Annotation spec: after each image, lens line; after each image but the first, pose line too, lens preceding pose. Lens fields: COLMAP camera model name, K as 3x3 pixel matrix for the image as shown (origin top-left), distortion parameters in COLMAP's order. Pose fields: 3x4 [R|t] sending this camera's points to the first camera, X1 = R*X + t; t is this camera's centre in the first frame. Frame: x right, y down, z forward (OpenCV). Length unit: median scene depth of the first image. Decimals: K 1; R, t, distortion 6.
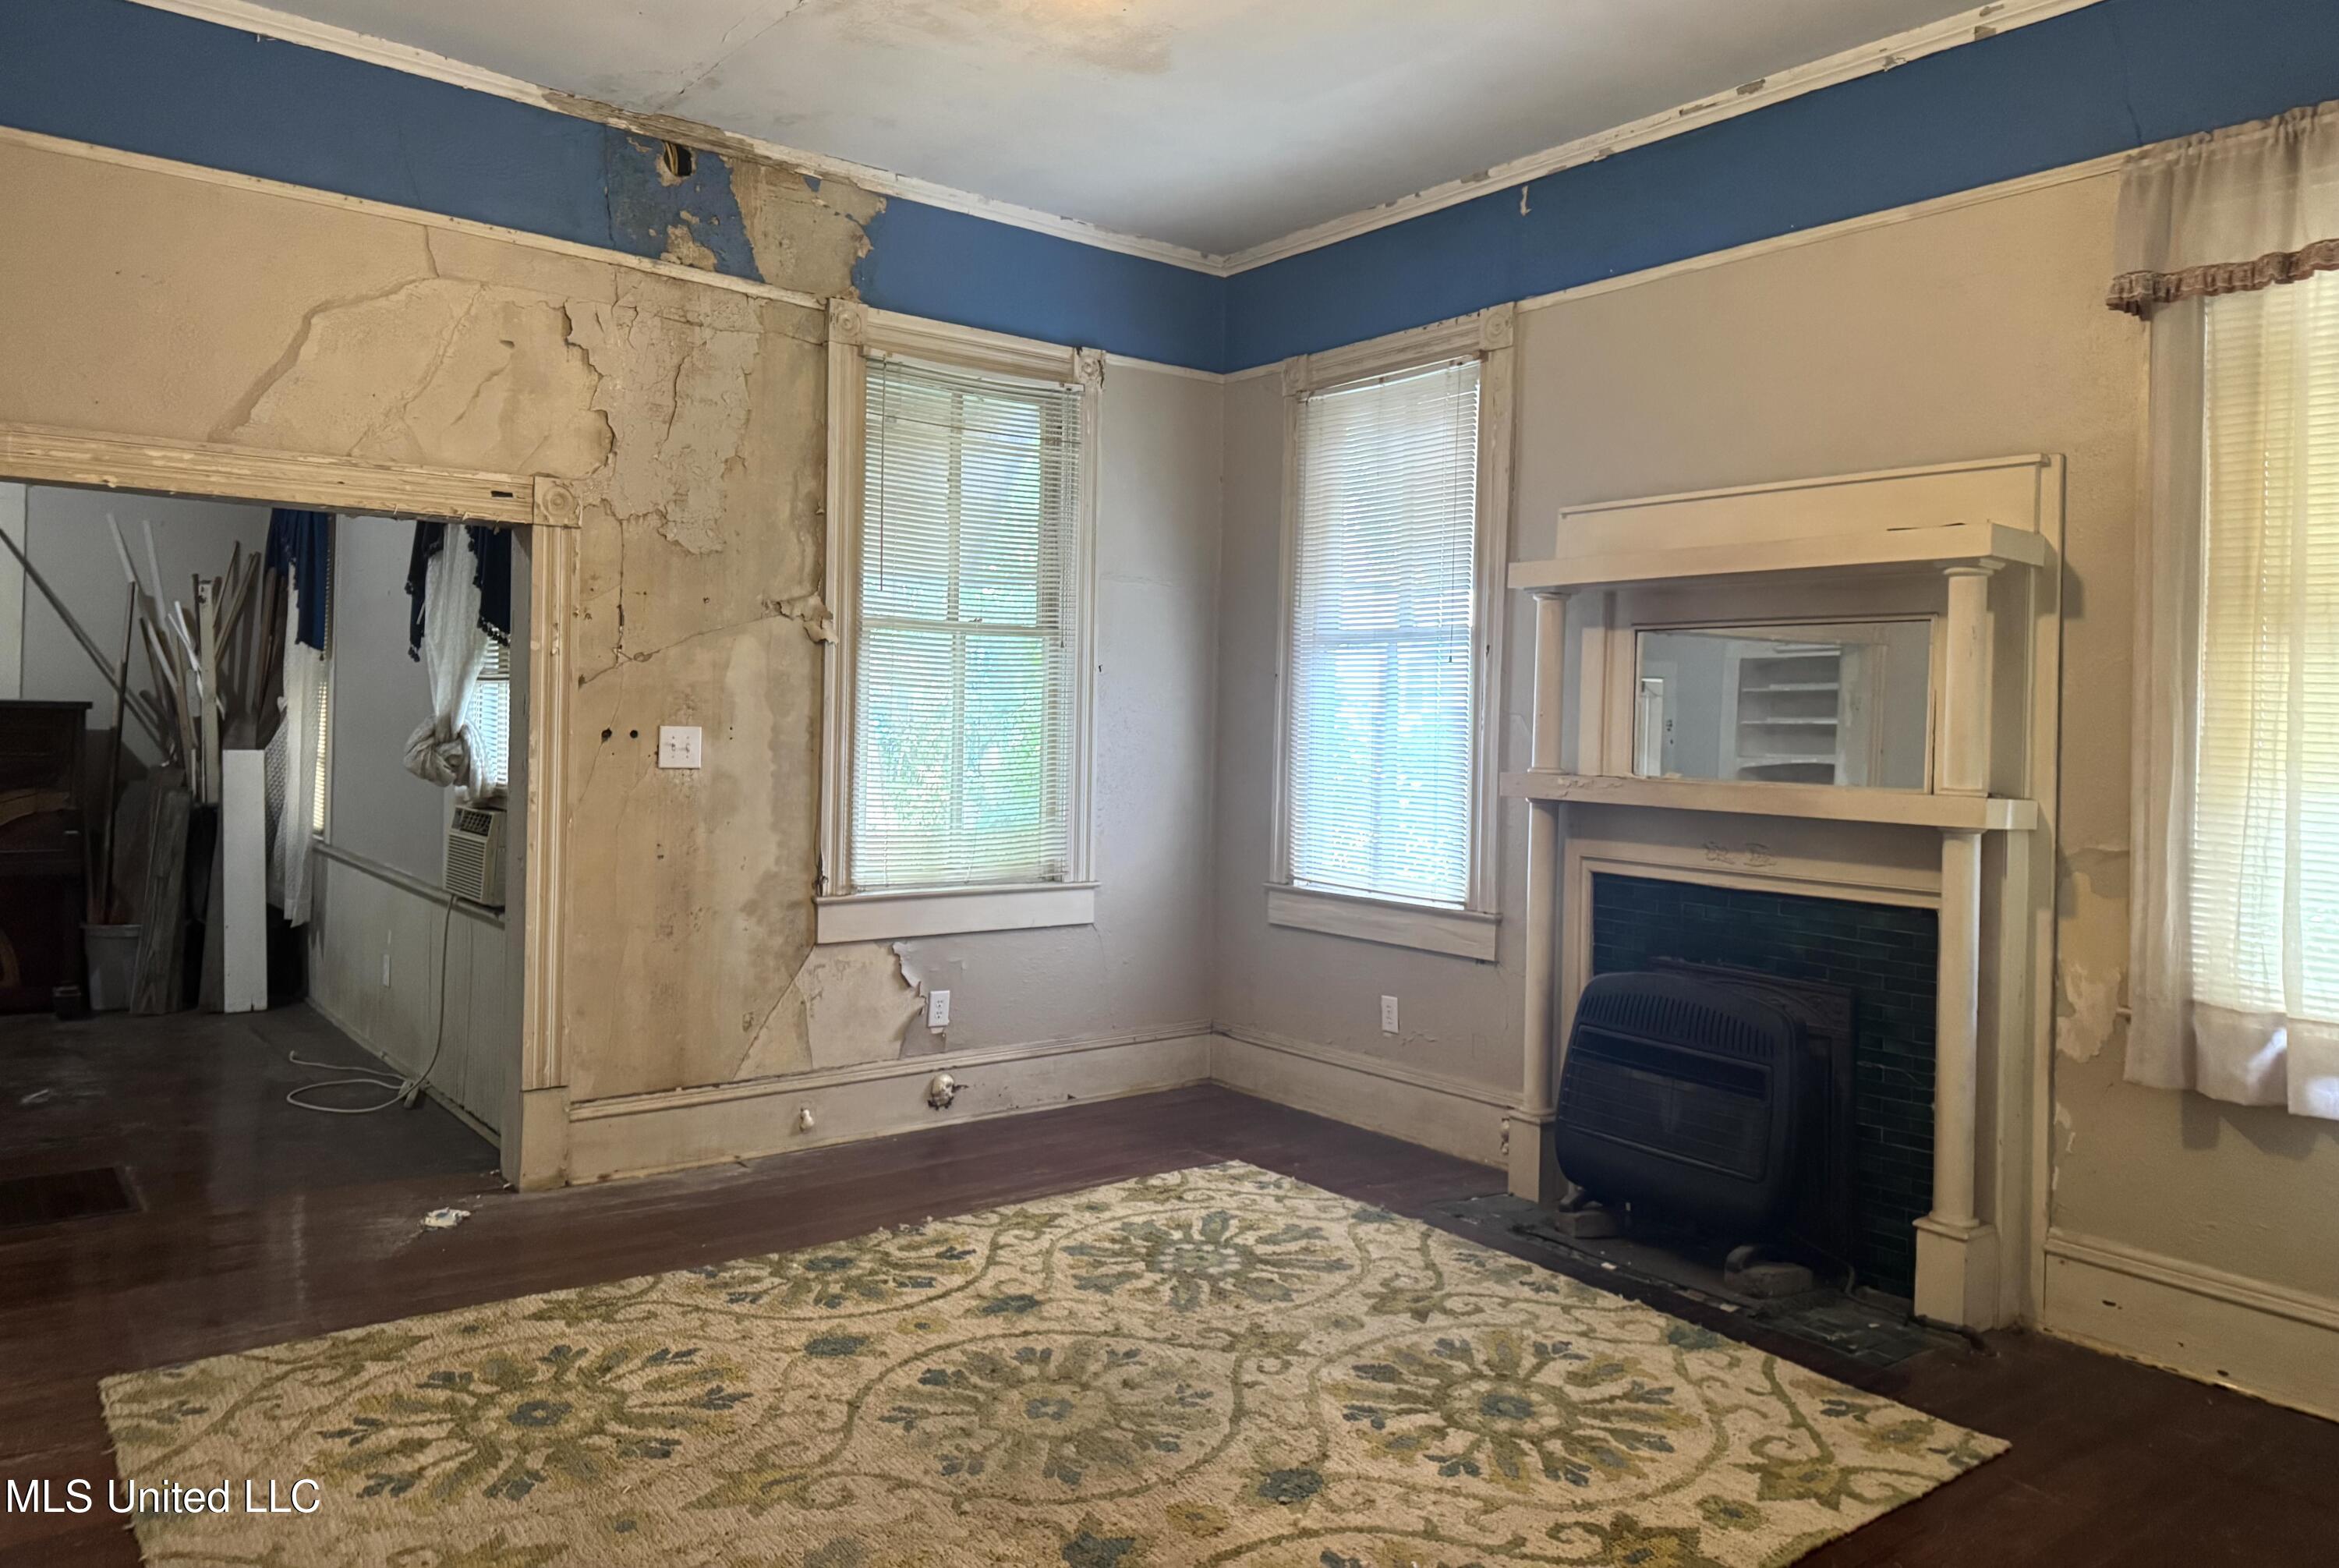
lens RADIAL K [[1707.5, 0, 1184.6], [0, 1707.5, 699.6], [0, 0, 1]] dist [0.057771, -0.040765]
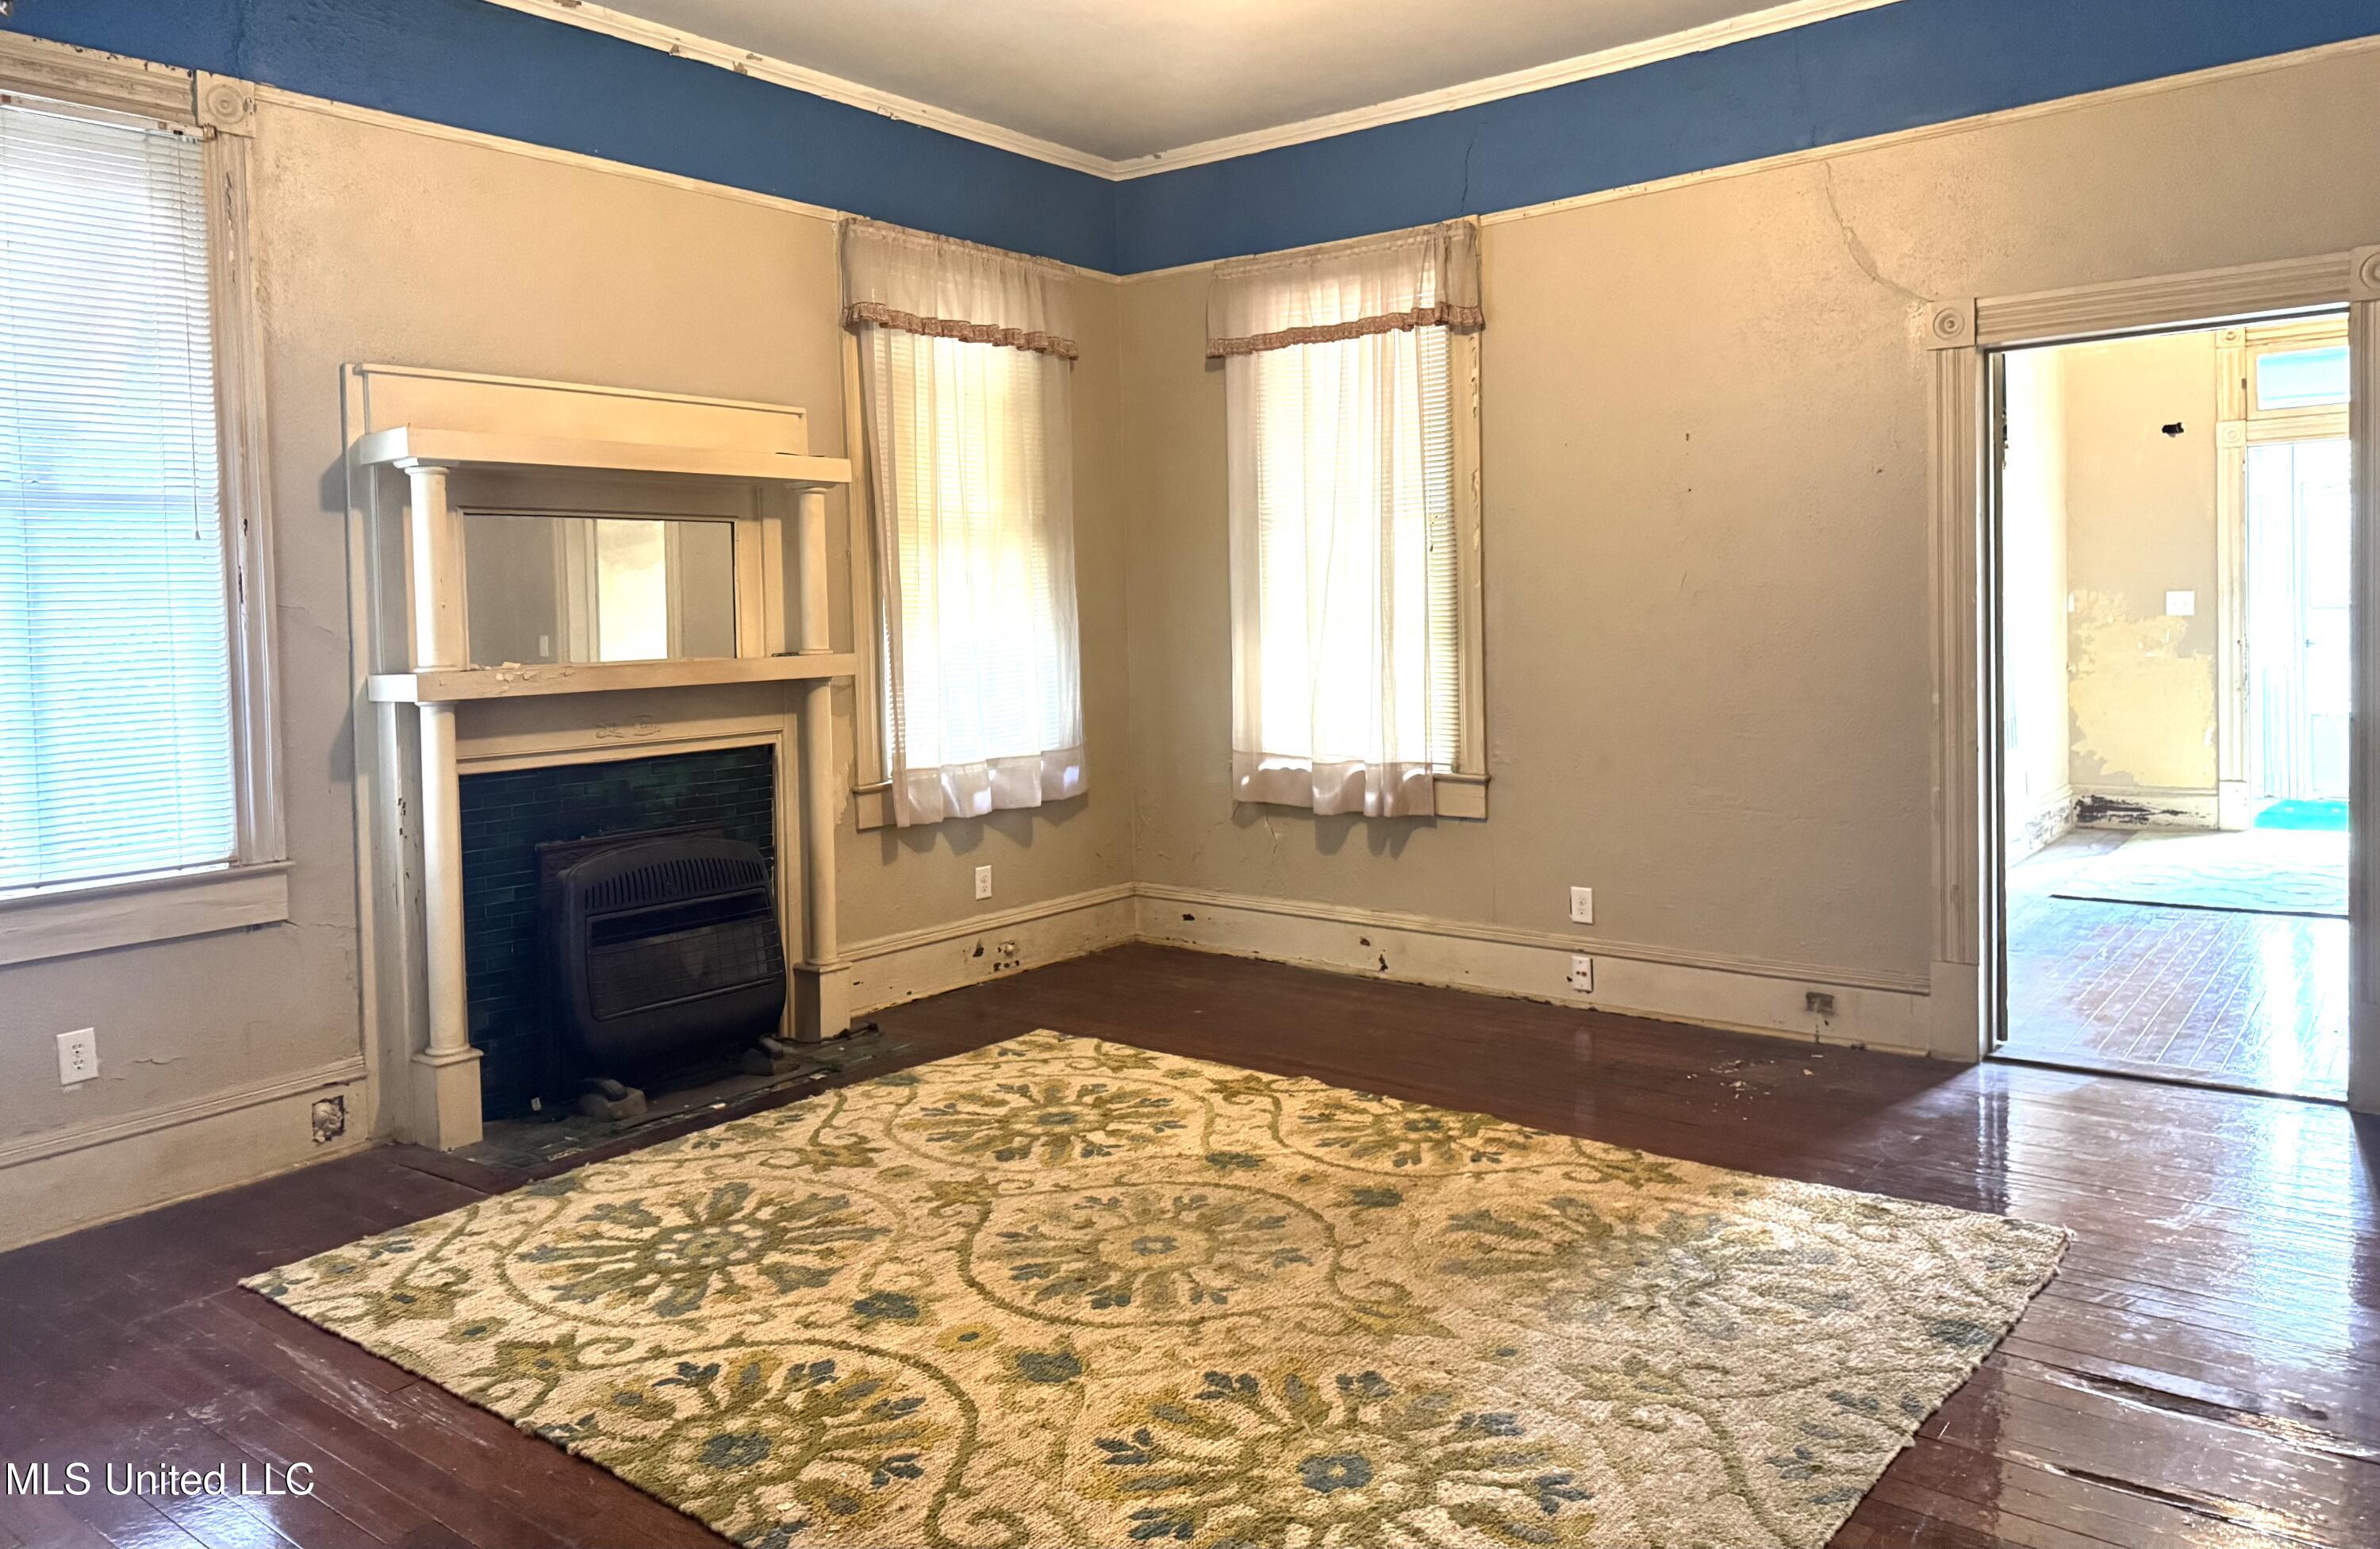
lens RADIAL K [[1683.5, 0, 1217.8], [0, 1683.5, 667.9], [0, 0, 1]] dist [0.039259, -0.026454]
pose [[-0.273069, -0.051198, 0.960631, -0.876600], [0.013789, 0.998272, 0.057124, -0.004228], [-0.961896, 0.028845, -0.271891, 1.006382]]
